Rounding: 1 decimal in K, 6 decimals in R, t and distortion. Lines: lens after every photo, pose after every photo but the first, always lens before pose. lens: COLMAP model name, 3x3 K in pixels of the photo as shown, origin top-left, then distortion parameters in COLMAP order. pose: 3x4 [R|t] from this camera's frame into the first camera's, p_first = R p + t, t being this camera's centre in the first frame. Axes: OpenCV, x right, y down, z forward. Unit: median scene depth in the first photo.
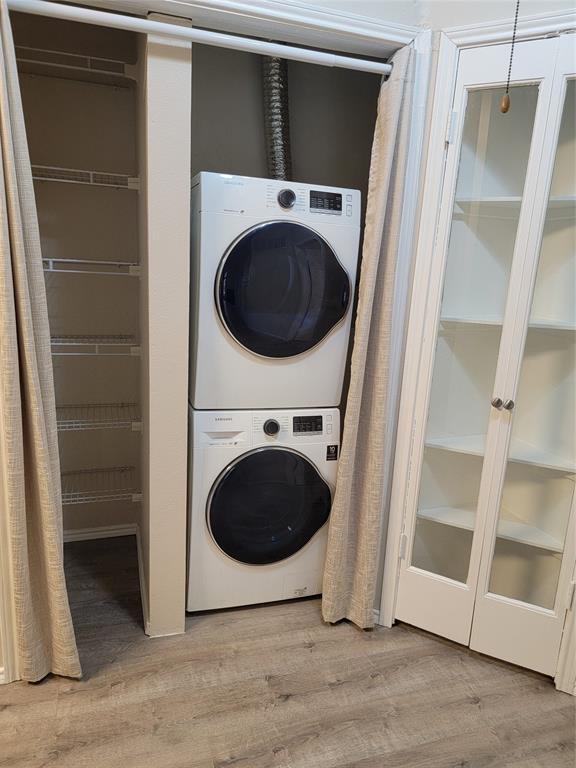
lens RADIAL K [[556.3, 0, 267.0], [0, 556.3, 379.4], [0, 0, 1]] dist [0.073879, -0.000394]
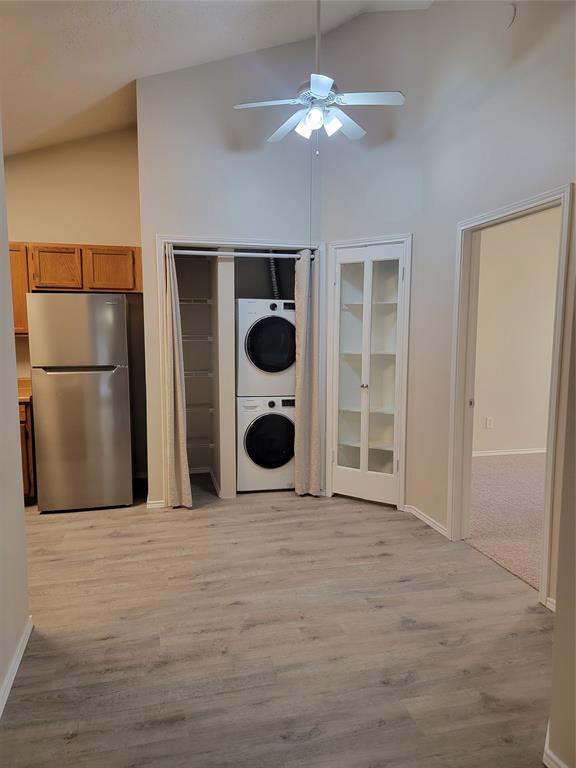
lens RADIAL K [[520.2, 0, 279.0], [0, 520.2, 388.9], [0, 0, 1]] dist [0.069386, -0.058084]
pose [[0.996836, -0.038790, -0.069372, 0.191706], [0.030974, 0.993405, -0.110393, 0.266060], [0.073196, 0.107895, 0.991464, -1.132499]]
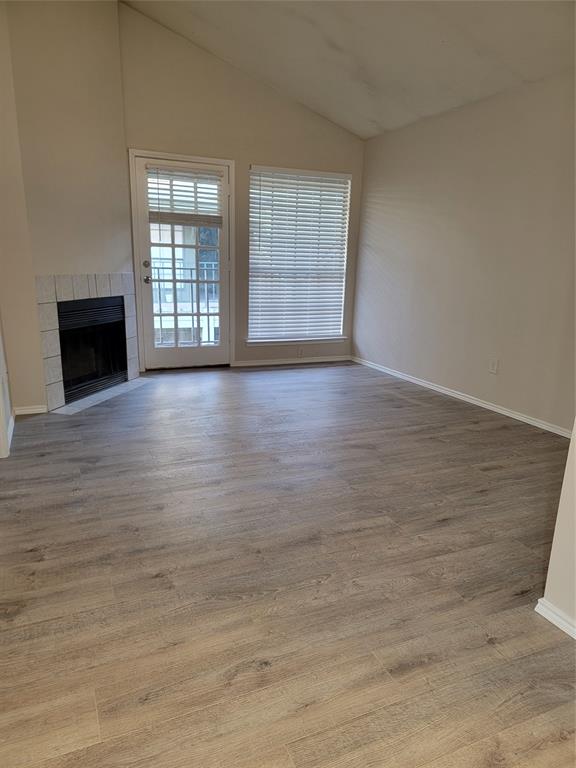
lens RADIAL K [[525.6, 0, 281.3], [0, 525.6, 391.8], [0, 0, 1]] dist [0.096166, -0.085279]
pose [[-0.992488, -0.045539, -0.113547, 0.201252], [-0.092159, 0.888708, 0.449115, 0.037981], [0.080458, 0.456206, -0.886230, 0.357641]]
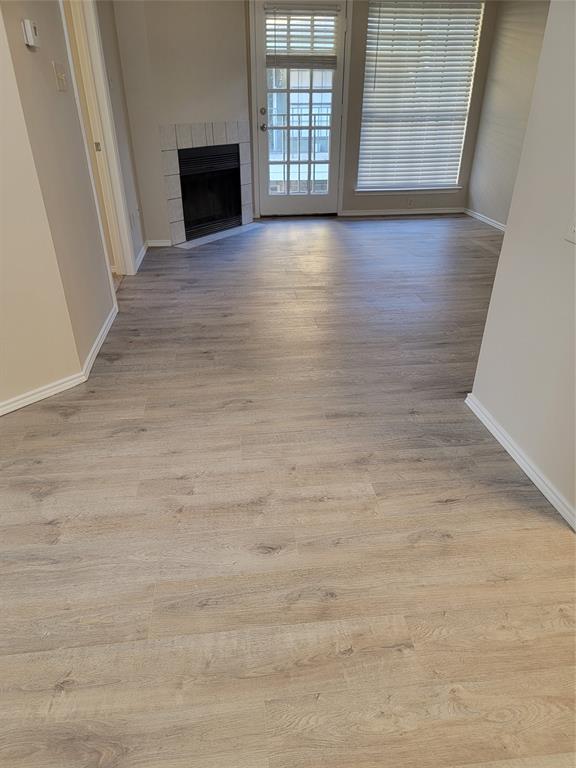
lens RADIAL K [[520.2, 0, 279.0], [0, 520.2, 388.9], [0, 0, 1]] dist [0.069386, -0.058084]
pose [[-0.977166, -0.137758, 0.161771, -0.138955], [0.006072, 0.742937, 0.669334, -0.060786], [-0.212391, 0.655033, -0.725136, 0.664421]]
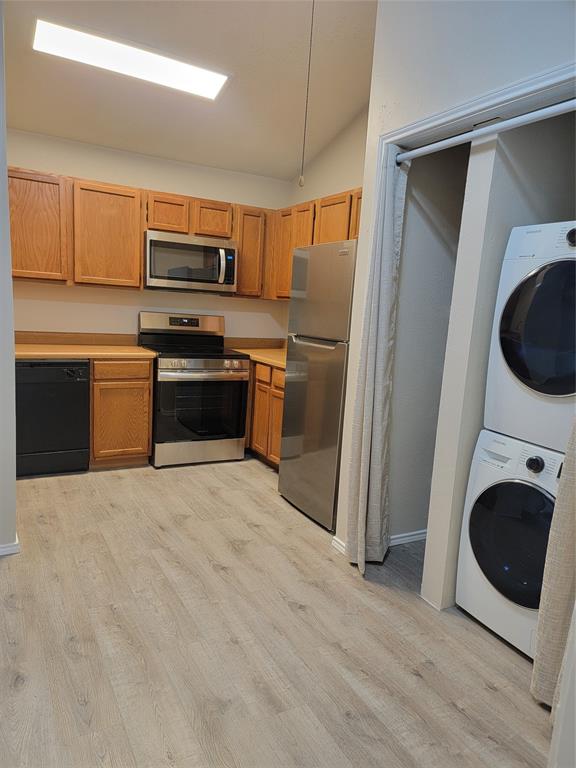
lens RADIAL K [[525.6, 0, 281.3], [0, 525.6, 391.8], [0, 0, 1]] dist [0.096166, -0.085279]
pose [[0.190844, 0.121452, -0.974078, 0.870725], [-0.265801, 0.961639, 0.067824, 0.018742], [0.944949, 0.245968, 0.215805, 0.347460]]
